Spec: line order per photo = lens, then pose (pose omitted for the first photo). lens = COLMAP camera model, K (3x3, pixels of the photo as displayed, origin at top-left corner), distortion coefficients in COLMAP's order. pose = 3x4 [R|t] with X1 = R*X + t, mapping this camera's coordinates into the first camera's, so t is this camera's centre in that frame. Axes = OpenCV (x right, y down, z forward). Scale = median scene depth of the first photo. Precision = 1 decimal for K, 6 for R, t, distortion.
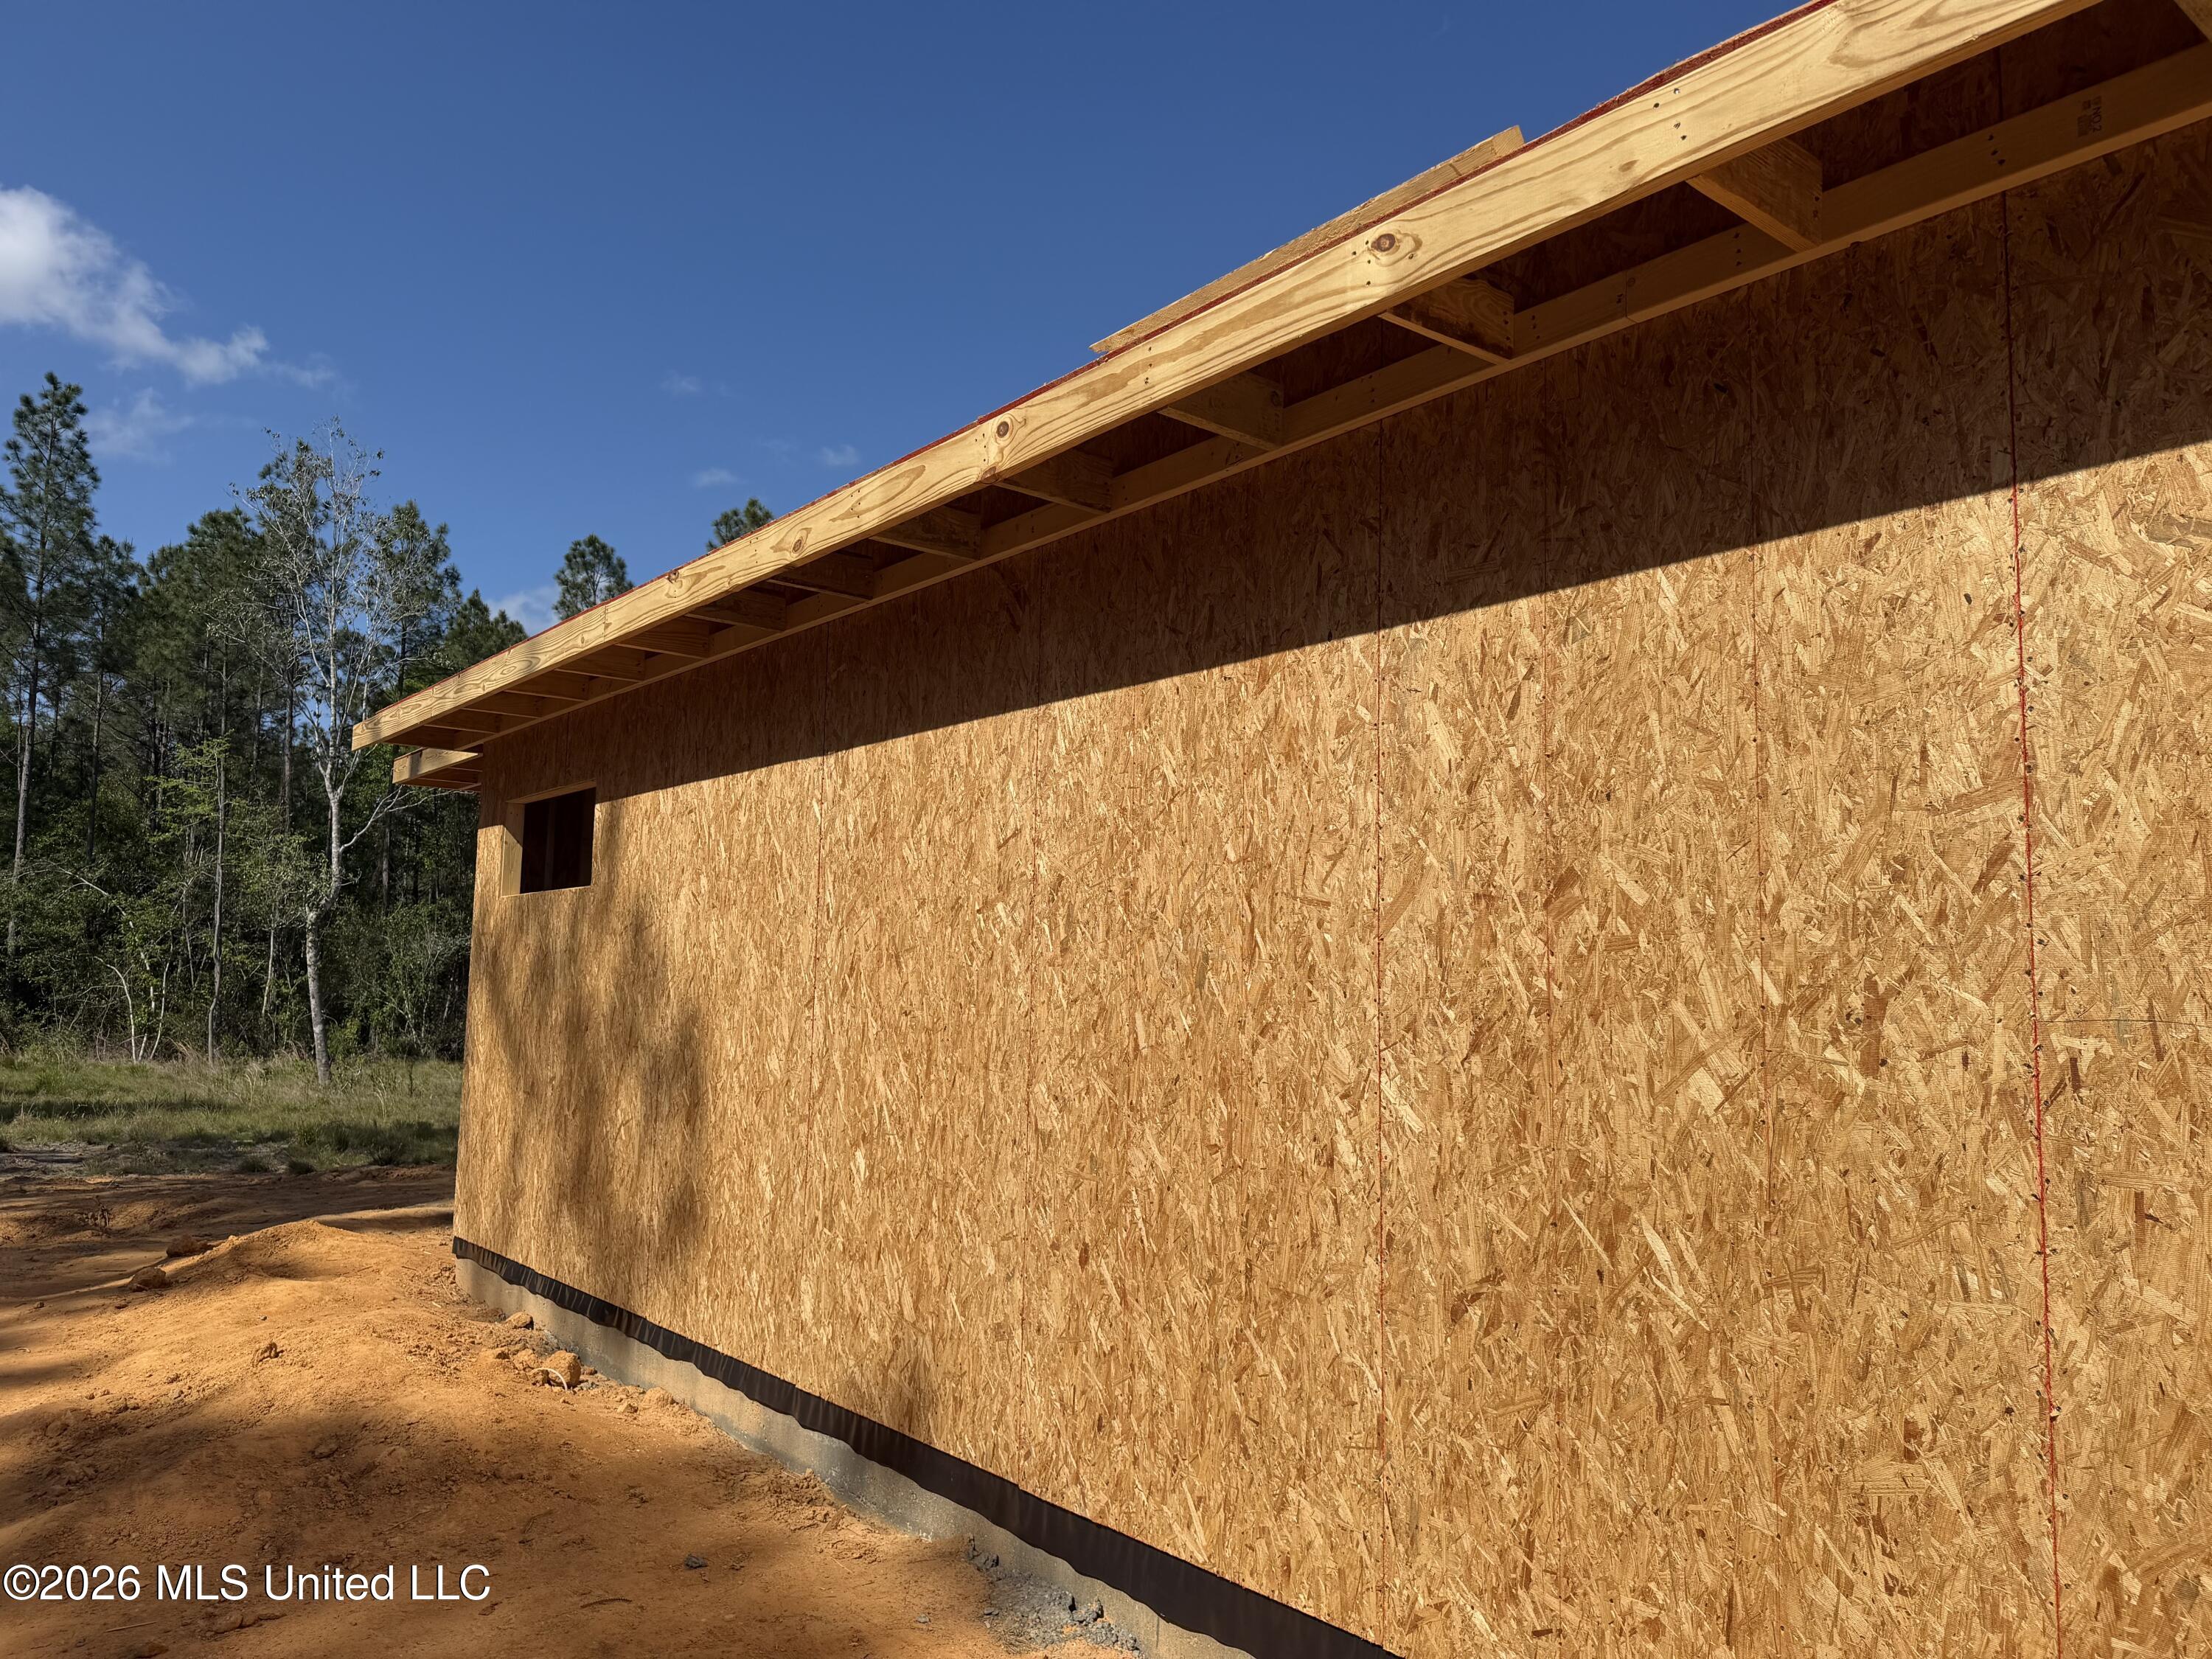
lens RADIAL K [[1558.4, 0, 1106.0], [0, 1558.4, 829.5], [0, 0, 1]] dist [-0.007261, -0.002004]
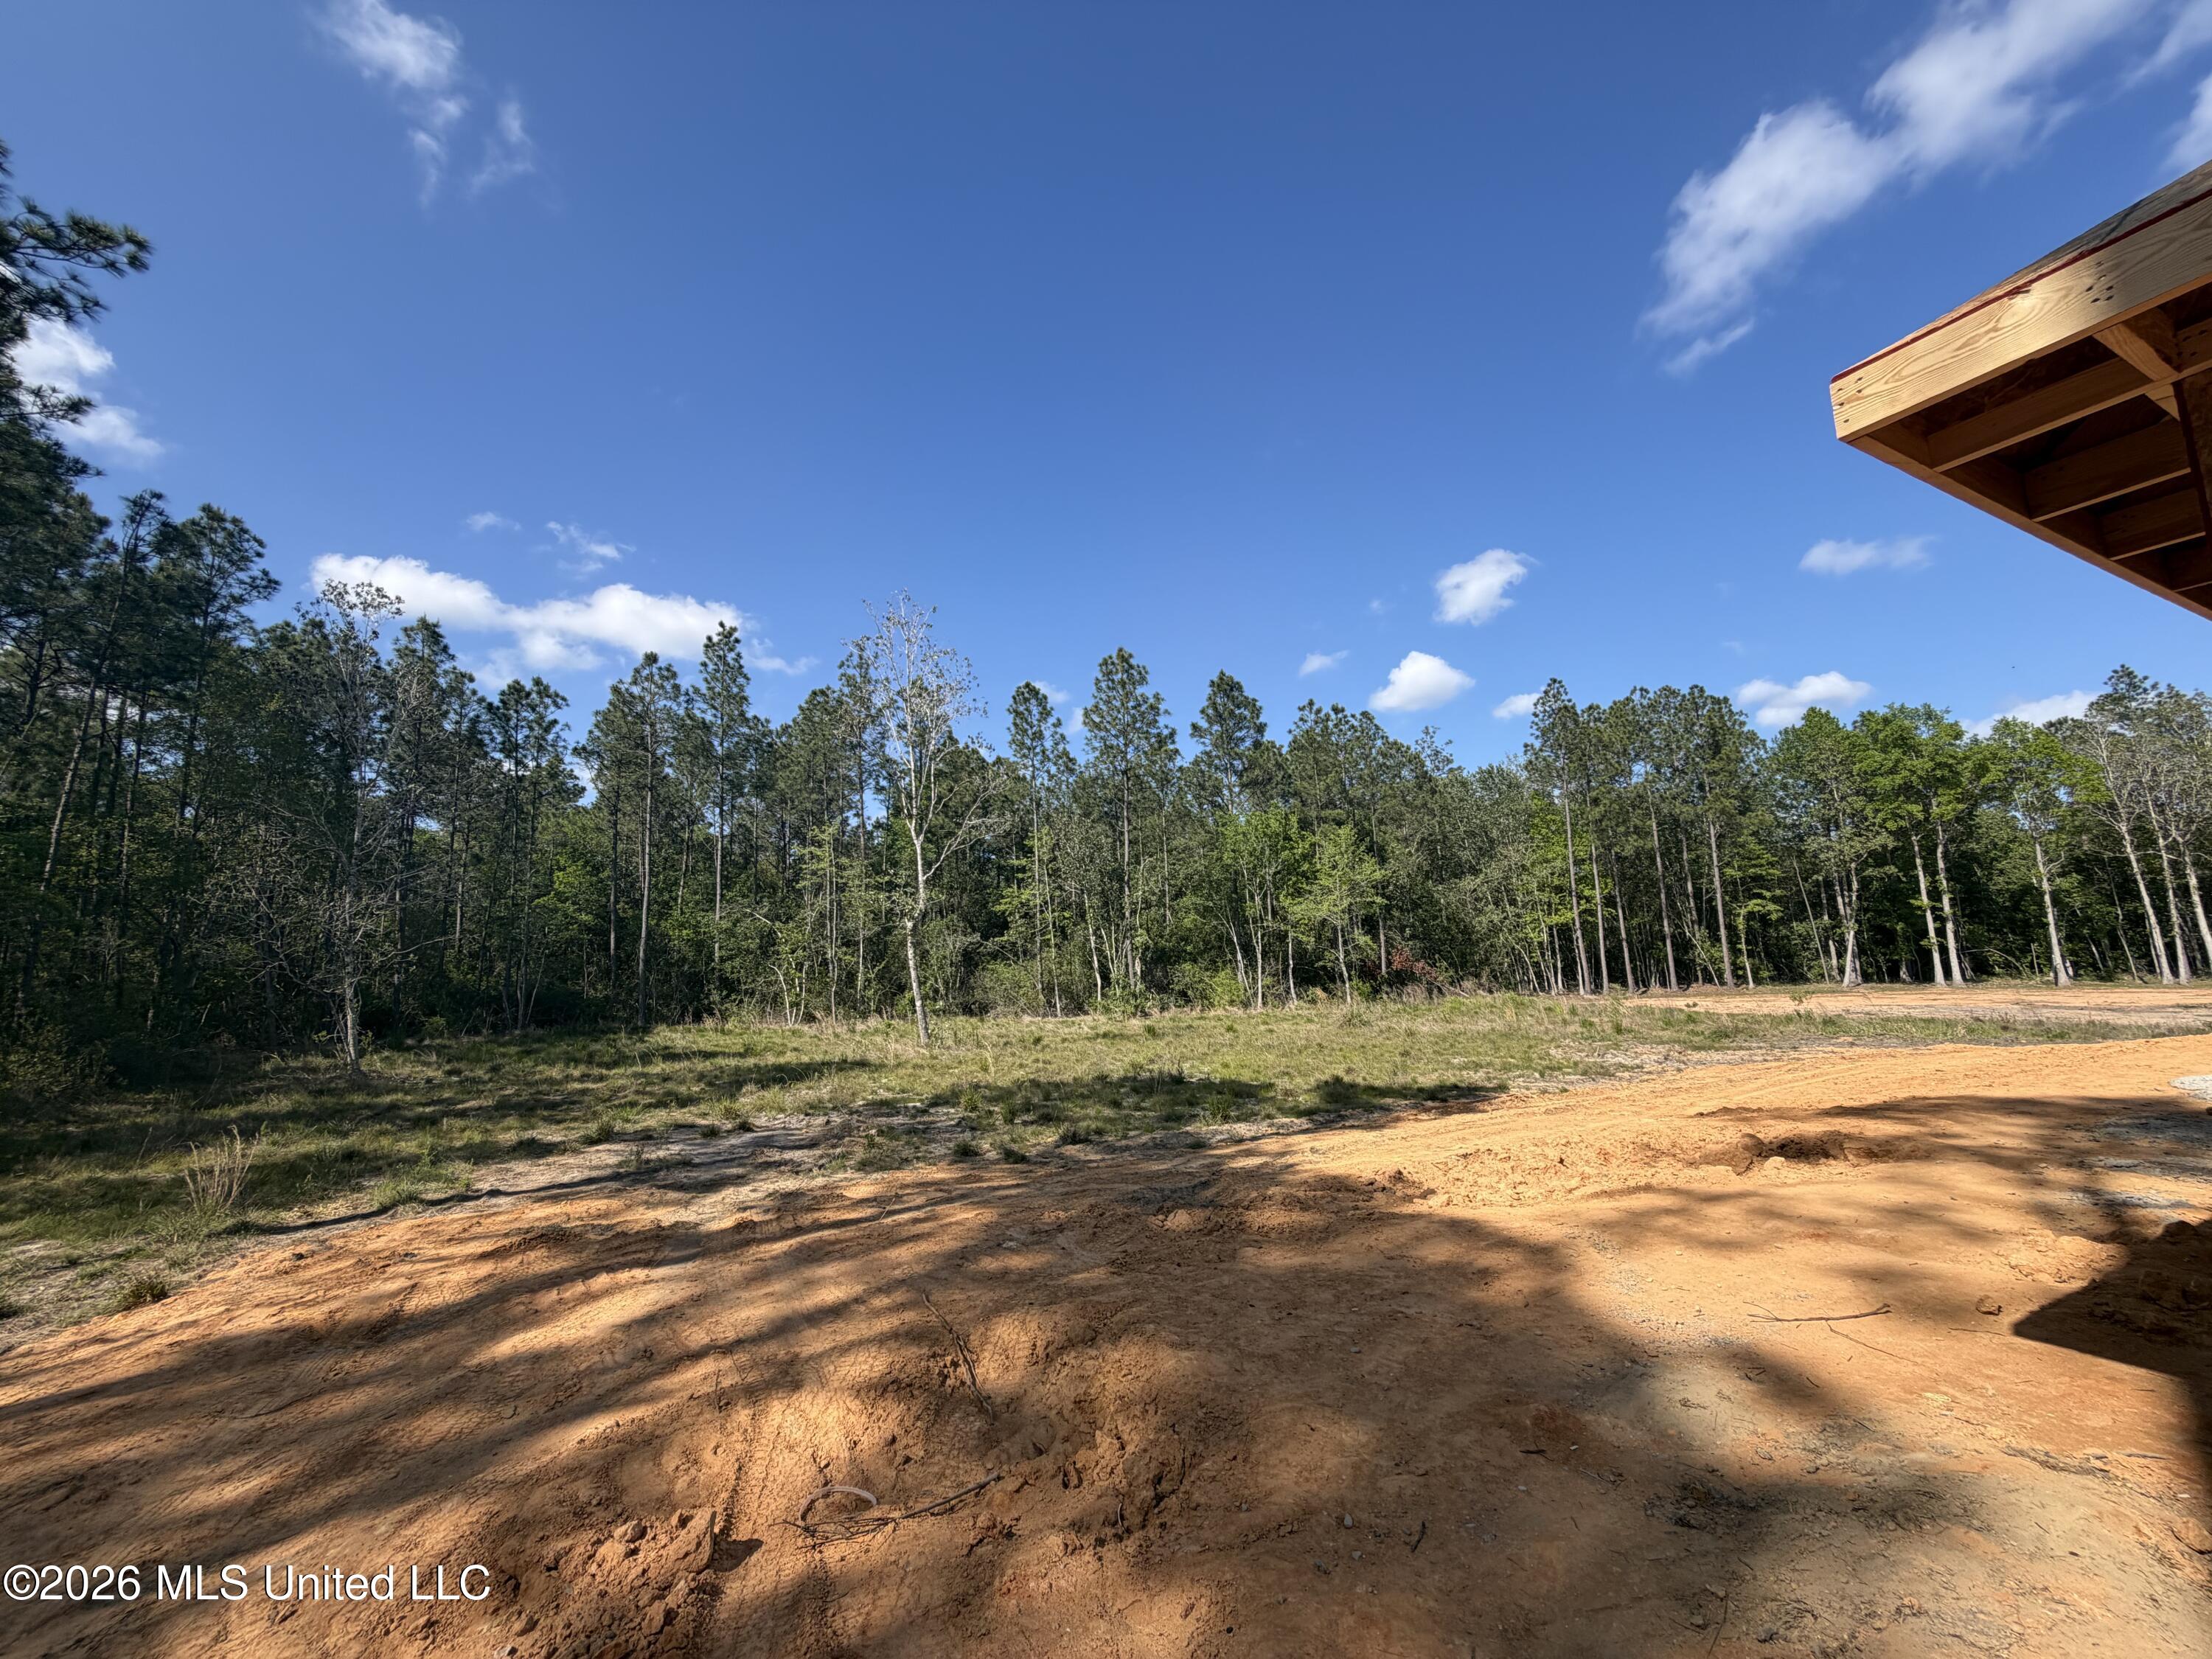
lens RADIAL K [[882.8, 0, 1104.1], [0, 882.8, 831.5], [0, 0, 1]] dist [-0.000266, -0.000157]
pose [[0.979689, -0.074091, -0.186335, -0.100535], [0.066823, 0.996750, -0.044996, 0.010262], [0.189063, 0.031631, 0.981455, 0.129638]]
